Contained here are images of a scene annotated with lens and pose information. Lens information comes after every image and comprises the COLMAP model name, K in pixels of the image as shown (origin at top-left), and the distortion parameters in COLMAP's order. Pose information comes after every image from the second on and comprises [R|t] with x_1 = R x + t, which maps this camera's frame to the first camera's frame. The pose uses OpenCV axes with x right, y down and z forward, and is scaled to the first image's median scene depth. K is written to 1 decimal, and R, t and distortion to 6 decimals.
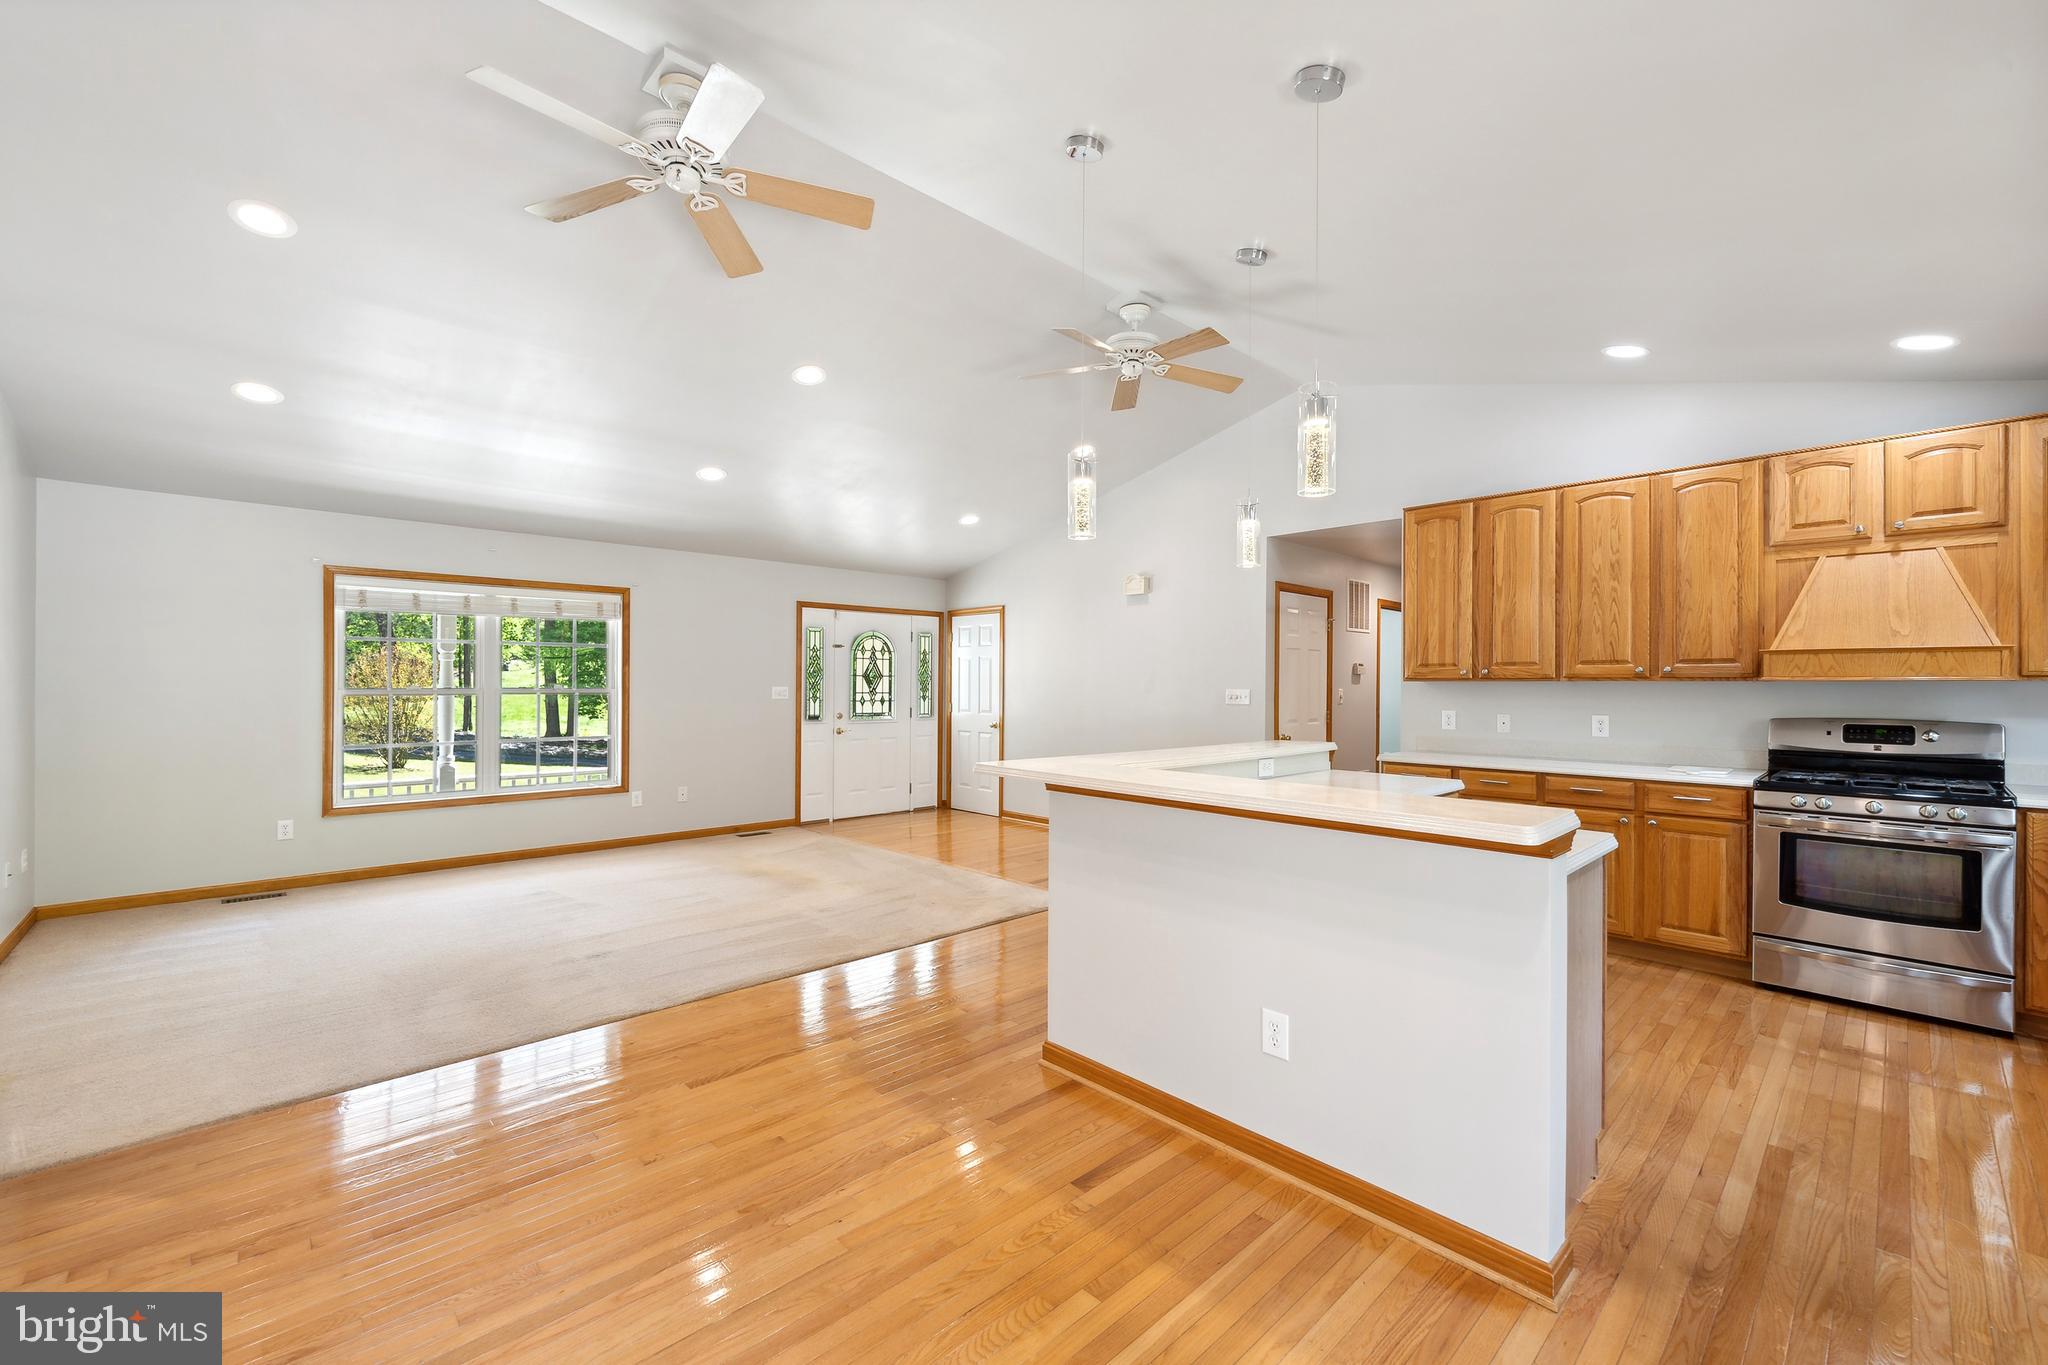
lens RADIAL K [[833.5, 0, 1028.5], [0, 833.5, 686.2], [0, 0, 1]] dist [0.006900, 0.000177]
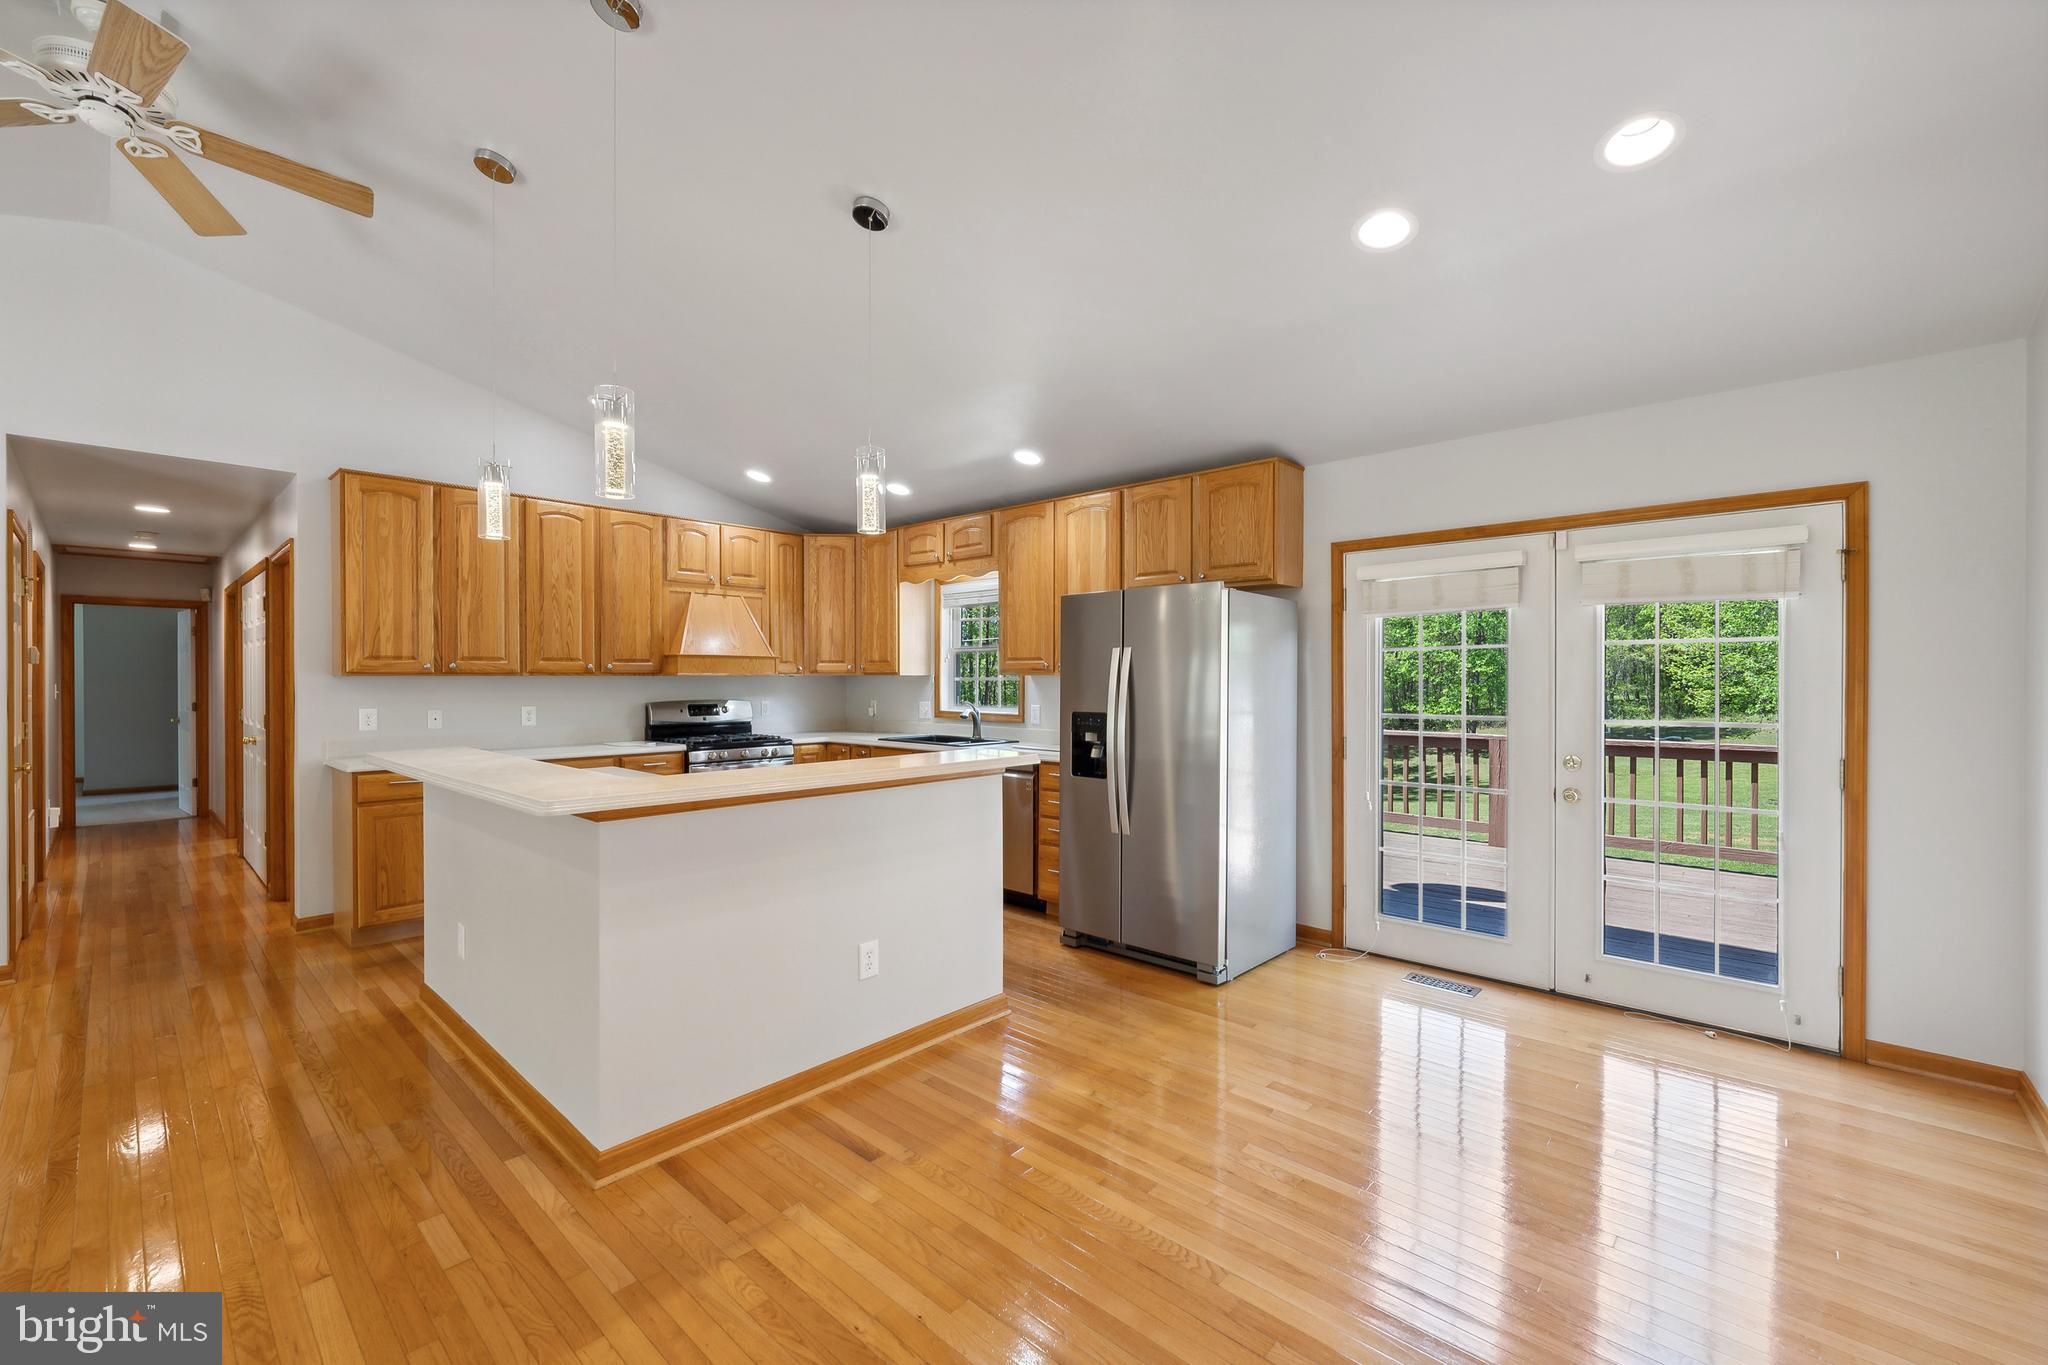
lens RADIAL K [[833.5, 0, 1029.8], [0, 833.5, 675.1], [0, 0, 1]] dist [0.006900, 0.000177]
pose [[-0.067712, 0.000072, 0.997705, -0.529615], [0.004935, 0.999988, 0.000263, -0.004443], [-0.997693, 0.004941, -0.067711, 0.462289]]
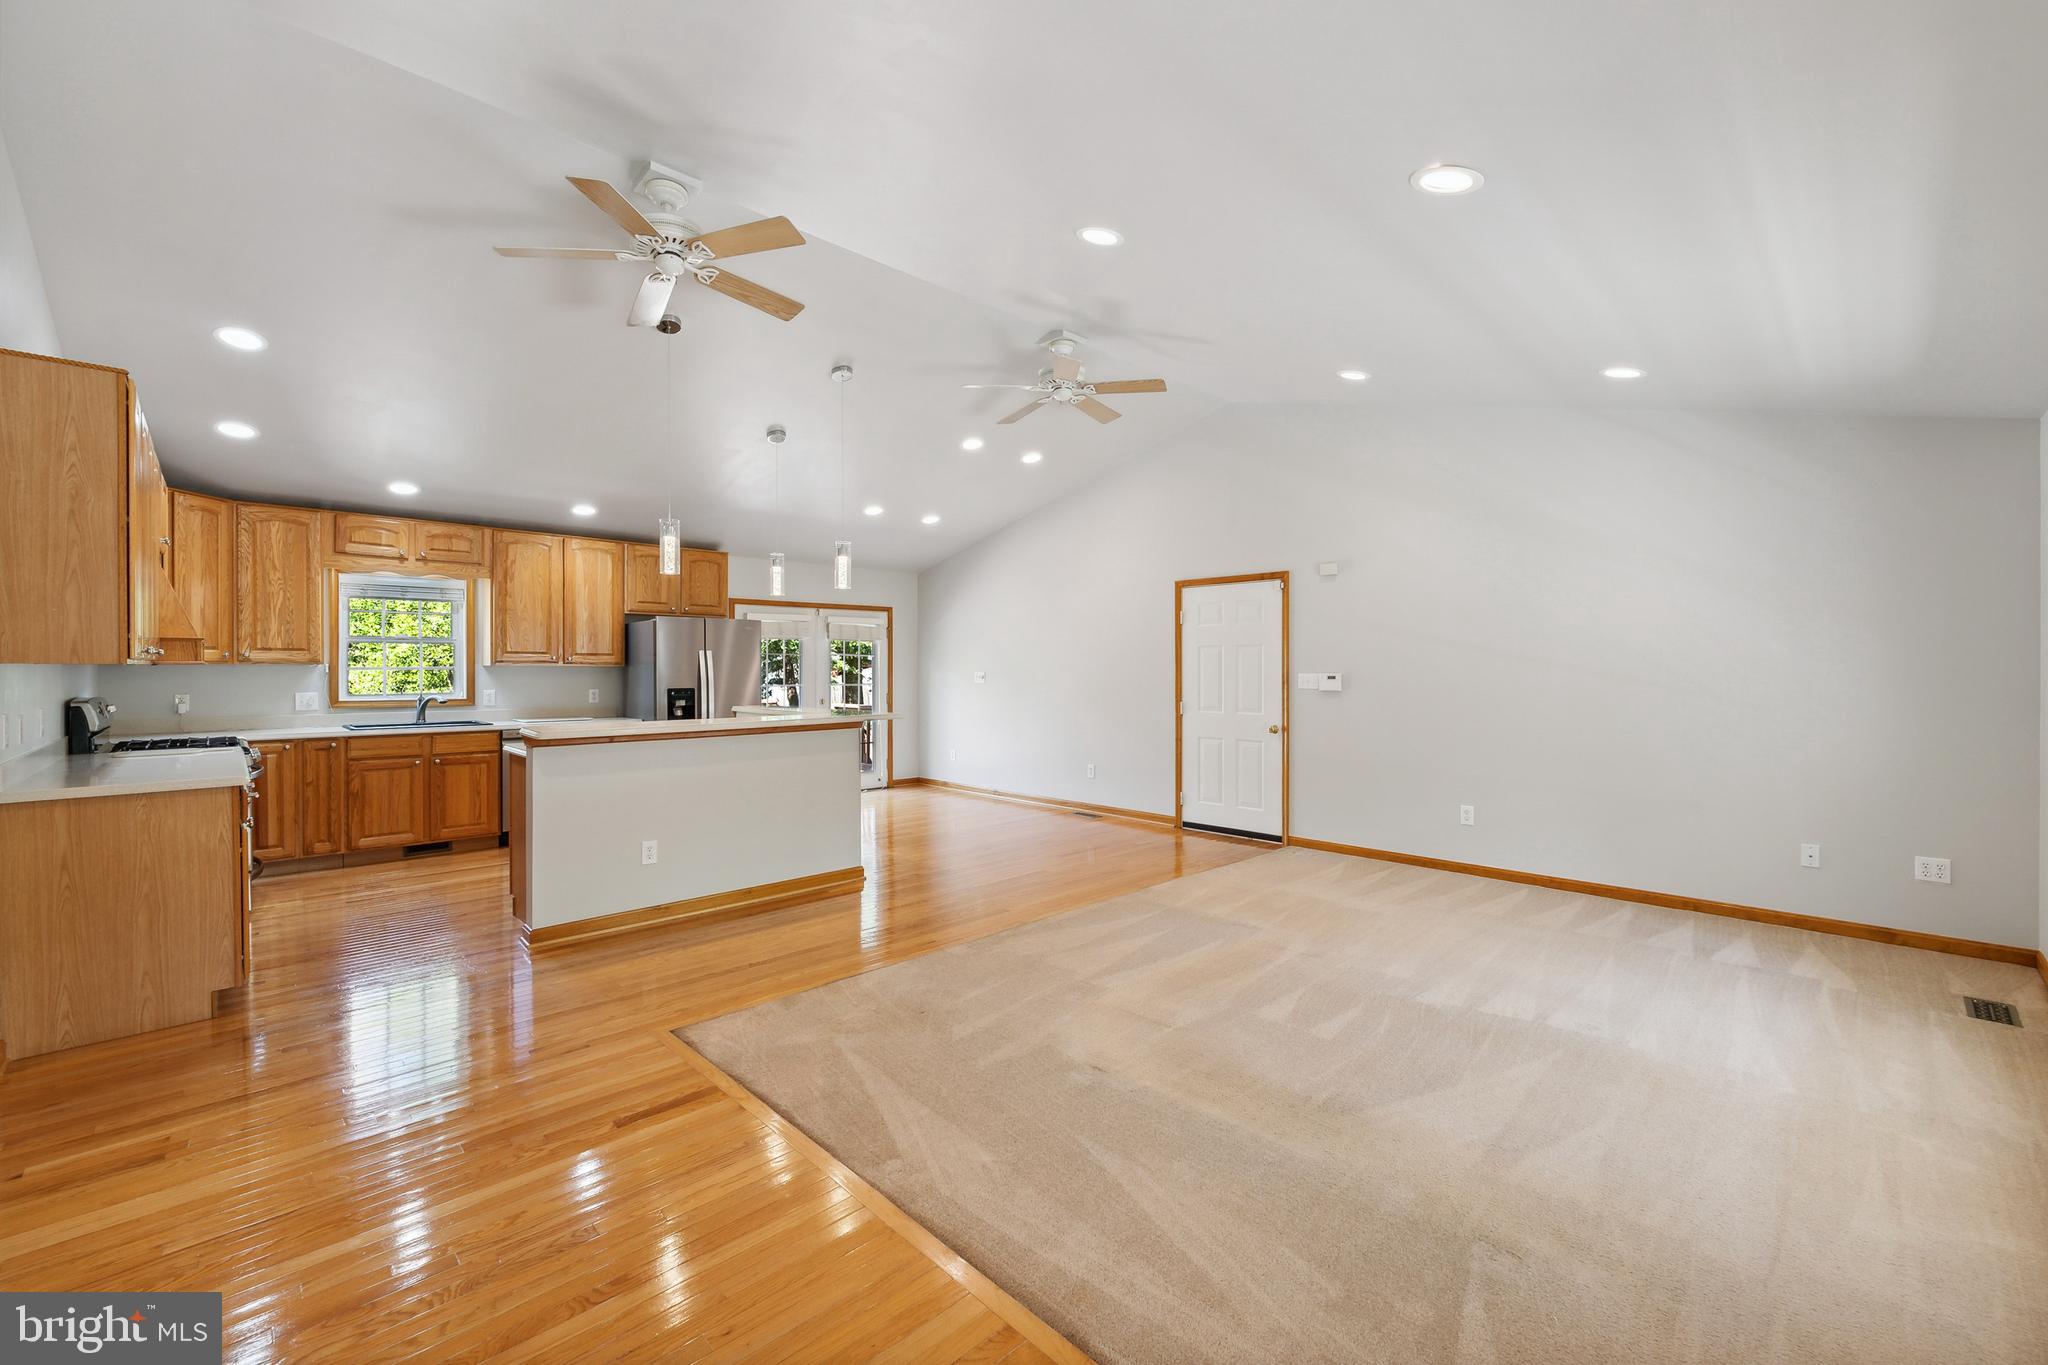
lens RADIAL K [[833.5, 0, 1032.5], [0, 833.5, 670.7], [0, 0, 1]] dist [0.006900, 0.000177]
pose [[-0.999956, -0.007554, 0.005560, -0.251754], [-0.007508, 0.999938, 0.008216, -0.014240], [-0.005621, 0.008174, -0.999951, 2.039703]]
